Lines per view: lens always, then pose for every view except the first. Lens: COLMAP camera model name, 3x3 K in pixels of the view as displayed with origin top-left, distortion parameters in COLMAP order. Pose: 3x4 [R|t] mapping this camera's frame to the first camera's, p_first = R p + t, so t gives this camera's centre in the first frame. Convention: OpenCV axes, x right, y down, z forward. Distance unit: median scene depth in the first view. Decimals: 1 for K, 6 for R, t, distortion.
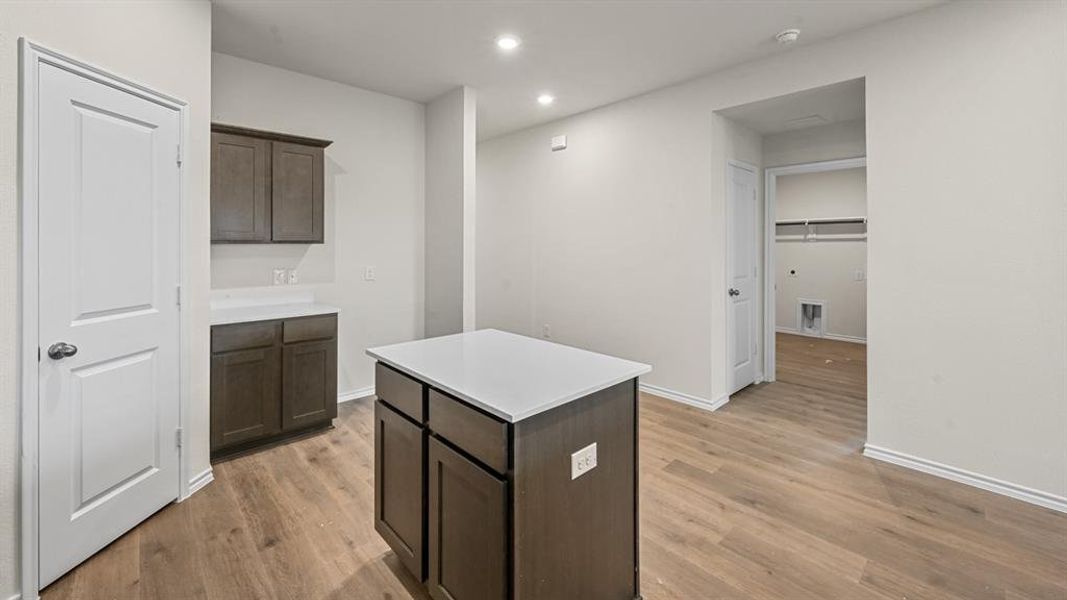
lens RADIAL K [[425.0, 0, 534.6], [0, 425.0, 243.9], [0, 0, 1]] dist [-0.001252, 0.000744]
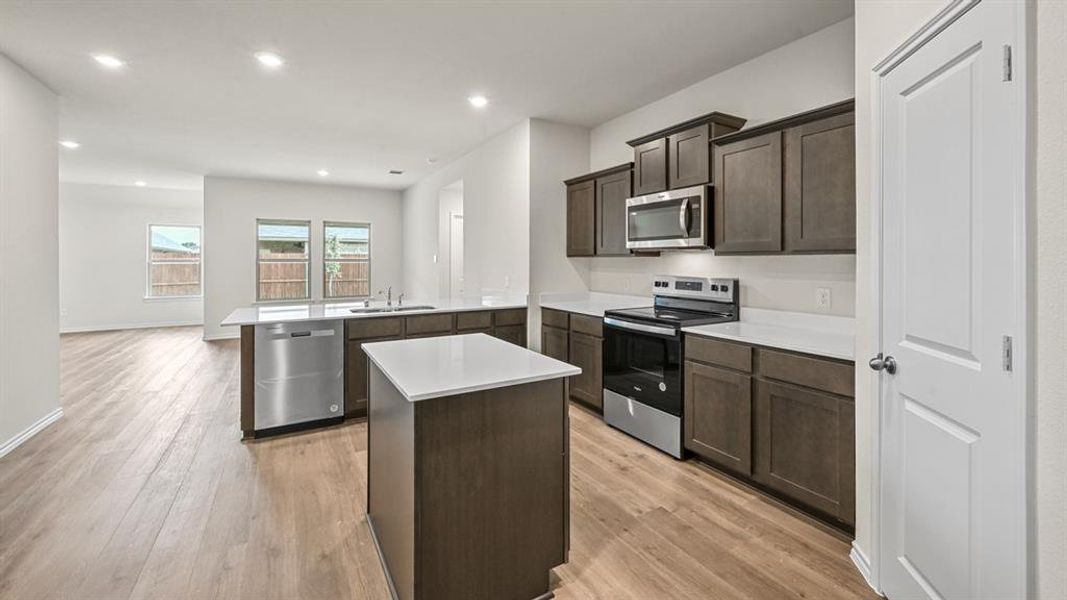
lens RADIAL K [[425.0, 0, 528.9], [0, 425.0, 260.4], [0, 0, 1]] dist [-0.001252, 0.000744]
pose [[-0.973786, 0.000758, 0.227466, -0.443632], [-0.001091, 0.999967, -0.008000, 0.019230], [-0.227465, -0.008039, -0.973753, 1.725210]]
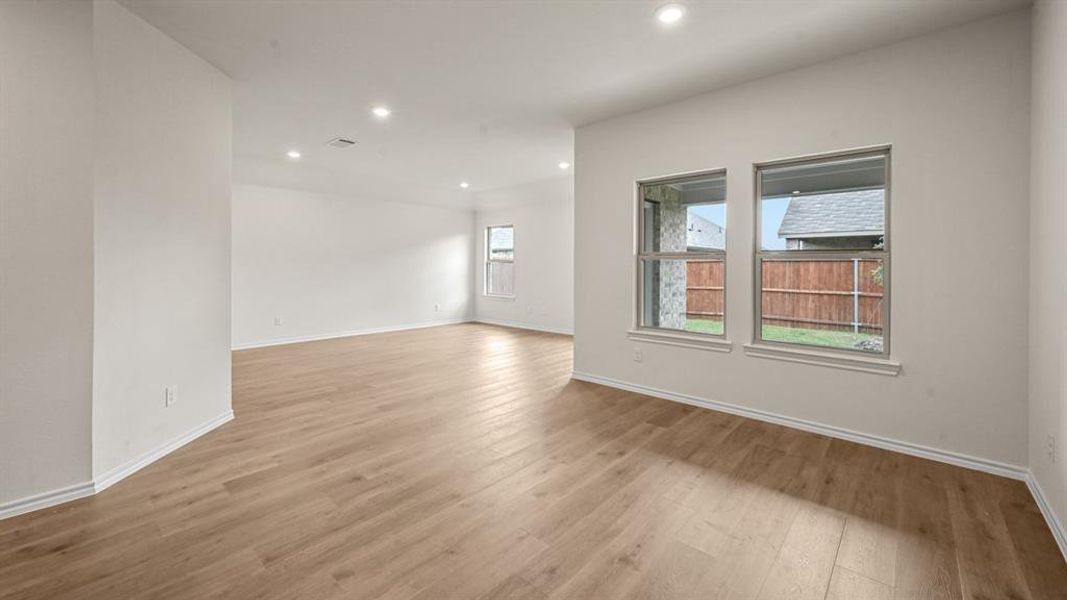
lens RADIAL K [[425.0, 0, 528.7], [0, 425.0, 264.6], [0, 0, 1]] dist [-0.001252, 0.000744]
pose [[-0.080862, 0.000889, 0.996725, 0.669128], [-0.009801, 0.999951, -0.001687, 0.039790], [-0.996677, -0.009905, -0.080849, -0.610932]]
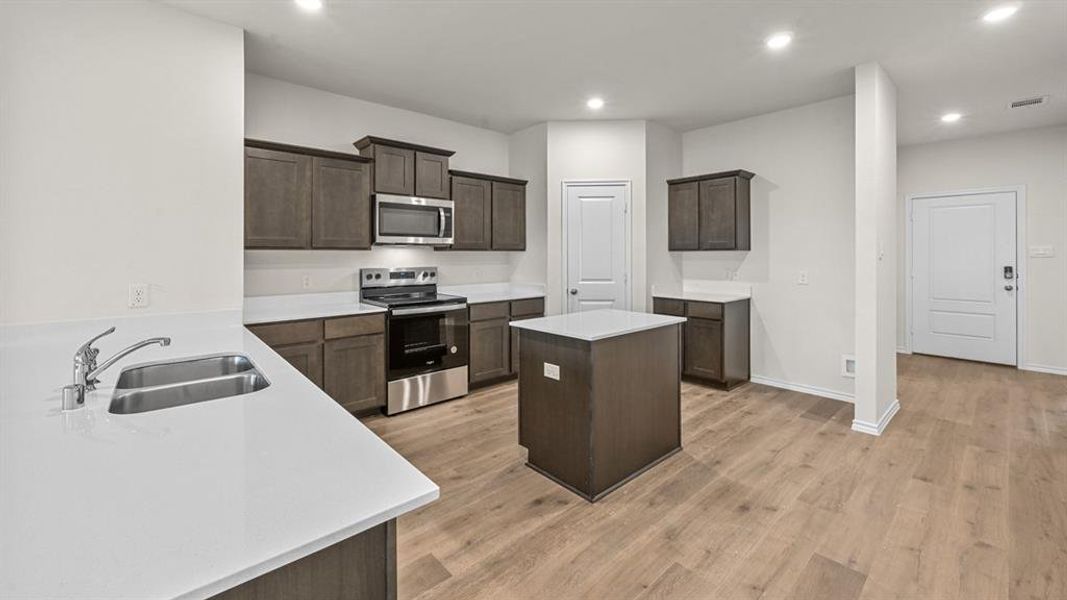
lens RADIAL K [[425.0, 0, 533.2], [0, 425.0, 256.8], [0, 0, 1]] dist [-0.001252, 0.000744]
pose [[-0.020795, 0.007892, -0.999753, 1.289869], [0.007159, 0.999944, 0.007745, 0.006720], [0.999758, -0.006996, -0.020850, 0.649008]]
